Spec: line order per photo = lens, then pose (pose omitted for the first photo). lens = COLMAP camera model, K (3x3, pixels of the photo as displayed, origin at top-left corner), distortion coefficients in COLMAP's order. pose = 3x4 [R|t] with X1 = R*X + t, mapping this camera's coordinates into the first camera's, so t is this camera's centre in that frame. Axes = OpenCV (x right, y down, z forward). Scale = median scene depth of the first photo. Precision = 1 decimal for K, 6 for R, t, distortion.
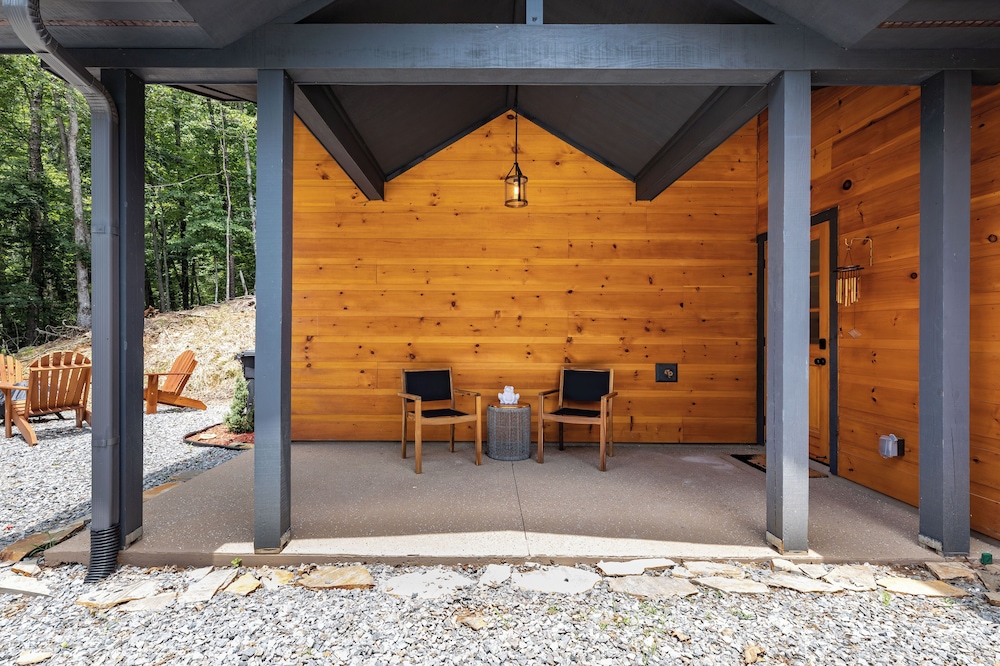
lens RADIAL K [[451.0, 0, 483.0], [0, 451.0, 331.8], [0, 0, 1]] dist [0.000447, -0.000274]
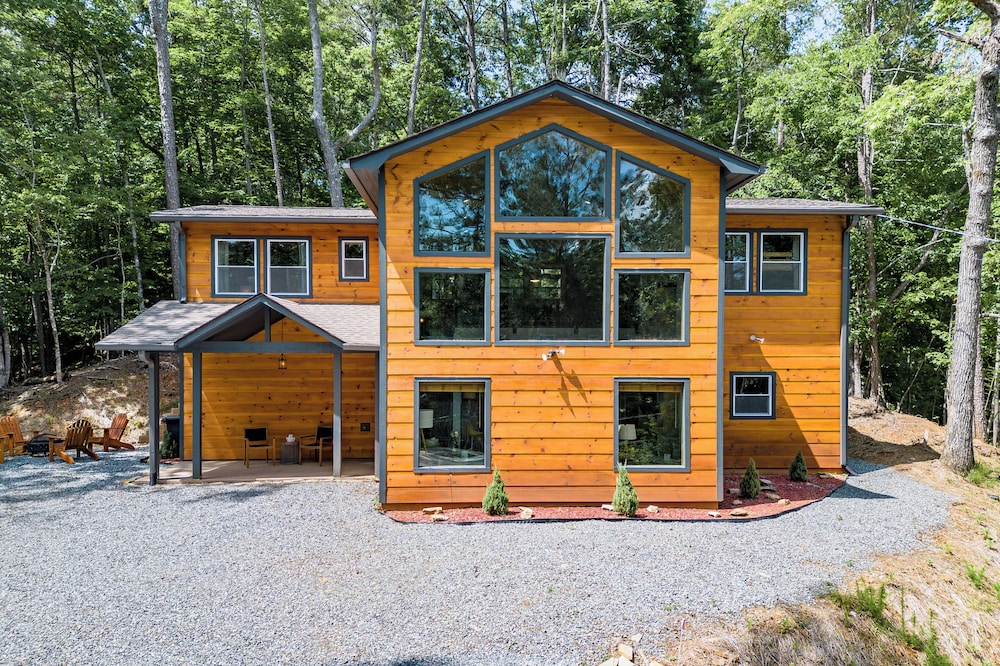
lens RADIAL K [[721.7, 0, 498.9], [0, 721.7, 340.2], [0, 0, 1]] dist [0.054246, -0.005678]
pose [[0.997758, -0.002631, 0.066881, 0.841188], [0.002801, 0.999993, -0.002442, -0.341129], [-0.066874, 0.002624, 0.997758, -2.712919]]
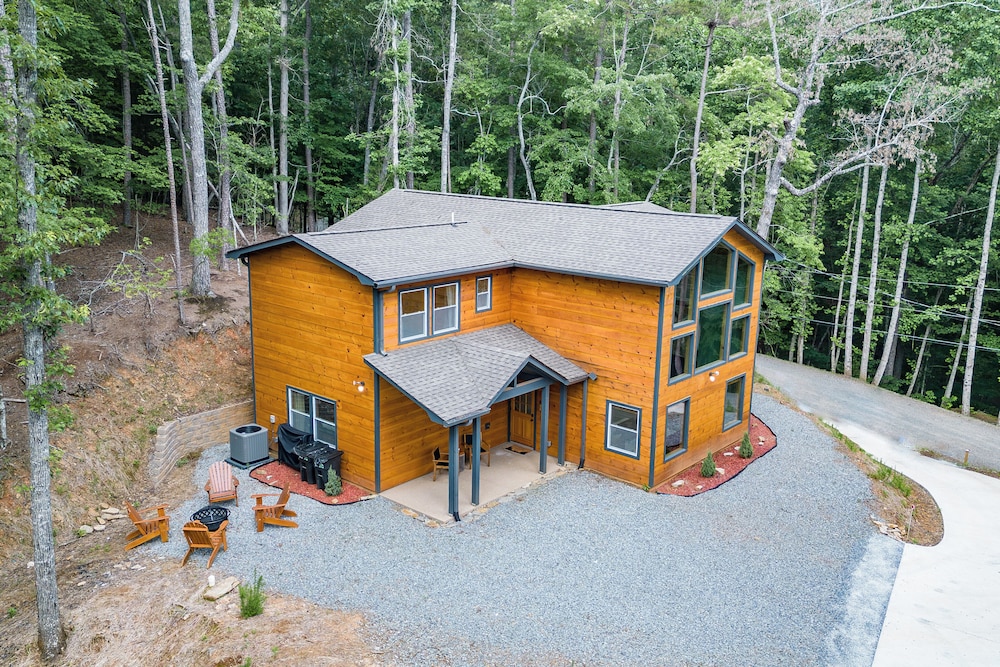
lens RADIAL K [[865.9, 0, 506.2], [0, 865.9, 327.4], [0, 0, 1]] dist [0.068057, -0.004217]
pose [[0.637097, -0.161669, 0.753638, -3.521966], [-0.021762, 0.973593, 0.227250, -1.752017], [-0.770476, -0.161181, 0.616755, -2.348480]]
